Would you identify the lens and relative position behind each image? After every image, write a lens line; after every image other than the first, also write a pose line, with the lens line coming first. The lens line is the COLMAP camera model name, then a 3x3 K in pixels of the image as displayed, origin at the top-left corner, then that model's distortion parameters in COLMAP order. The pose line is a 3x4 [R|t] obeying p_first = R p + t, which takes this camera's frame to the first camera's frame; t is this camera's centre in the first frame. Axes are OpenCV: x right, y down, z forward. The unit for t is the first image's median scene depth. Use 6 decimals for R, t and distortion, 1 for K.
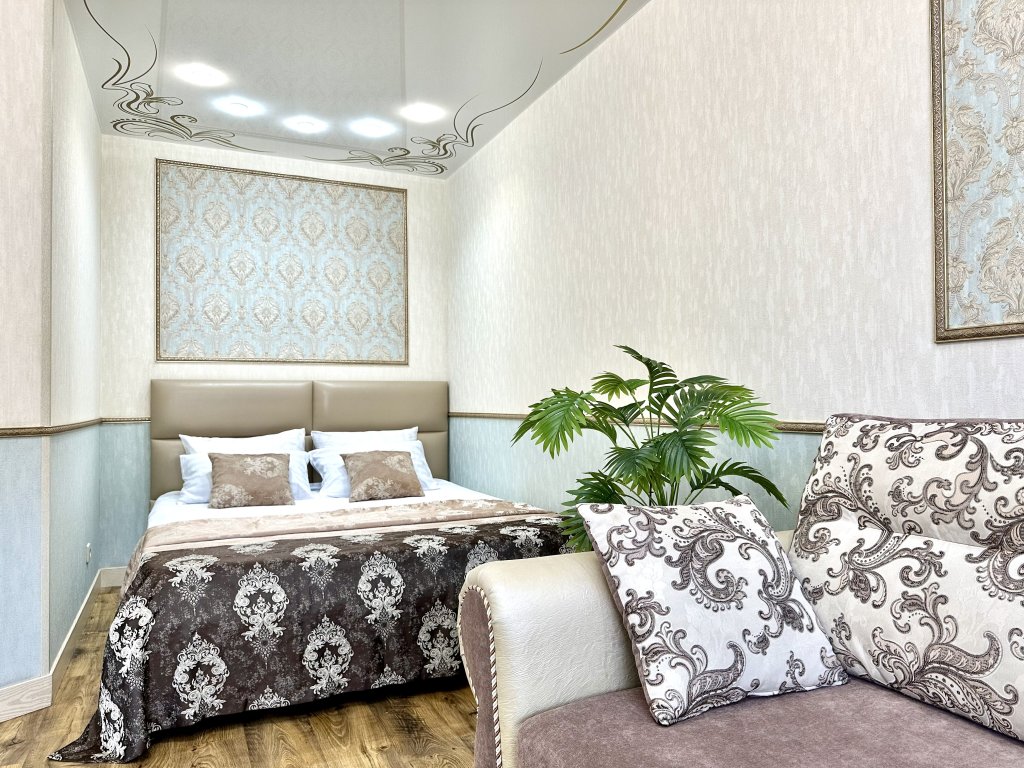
lens RADIAL K [[714.4, 0, 508.0], [0, 714.4, 389.8], [0, 0, 1]] dist [0.065446, -0.083684]
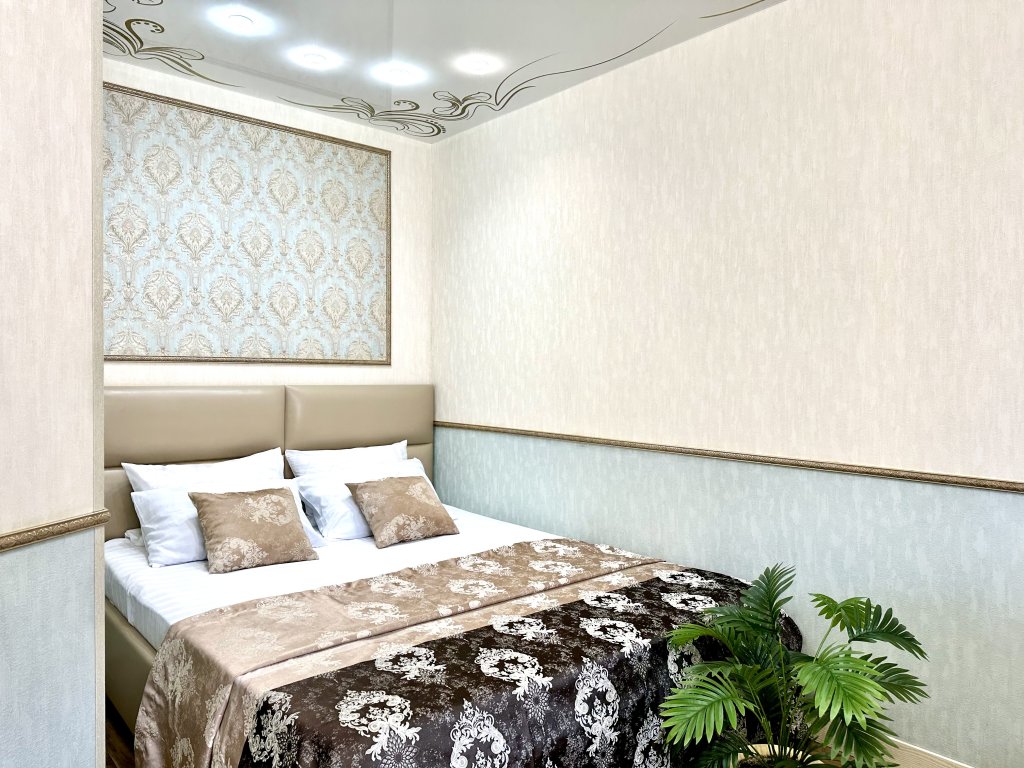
lens RADIAL K [[714.4, 0, 507.1], [0, 714.4, 390.0], [0, 0, 1]] dist [0.065446, -0.083684]
pose [[0.959228, 0.009212, 0.282484, -0.471268], [-0.021696, 0.998920, 0.041097, -0.082987], [-0.281800, -0.045550, 0.958391, 0.308803]]
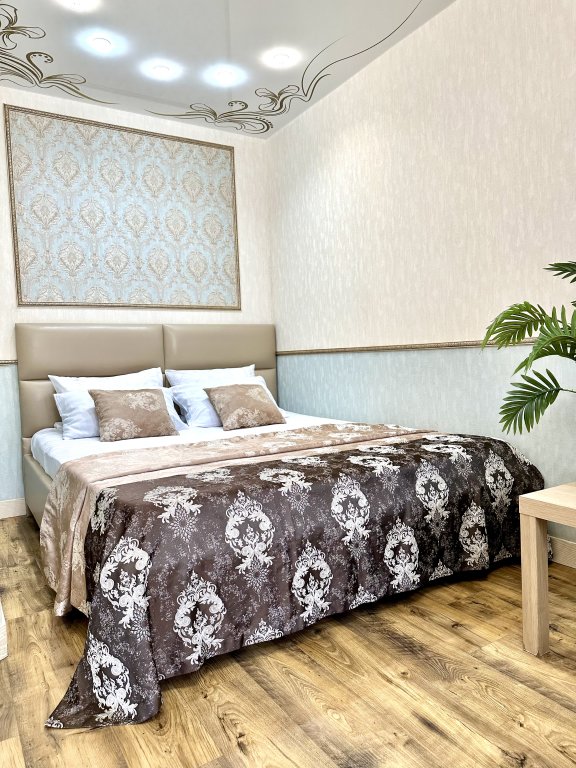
lens RADIAL K [[535.8, 0, 285.5], [0, 535.8, 389.4], [0, 0, 1]] dist [0.065446, -0.083684]
pose [[0.991933, -0.037032, 0.121230, -0.341102], [0.027498, 0.996464, 0.079391, 0.048124], [-0.123741, -0.075417, 0.989444, 0.283737]]
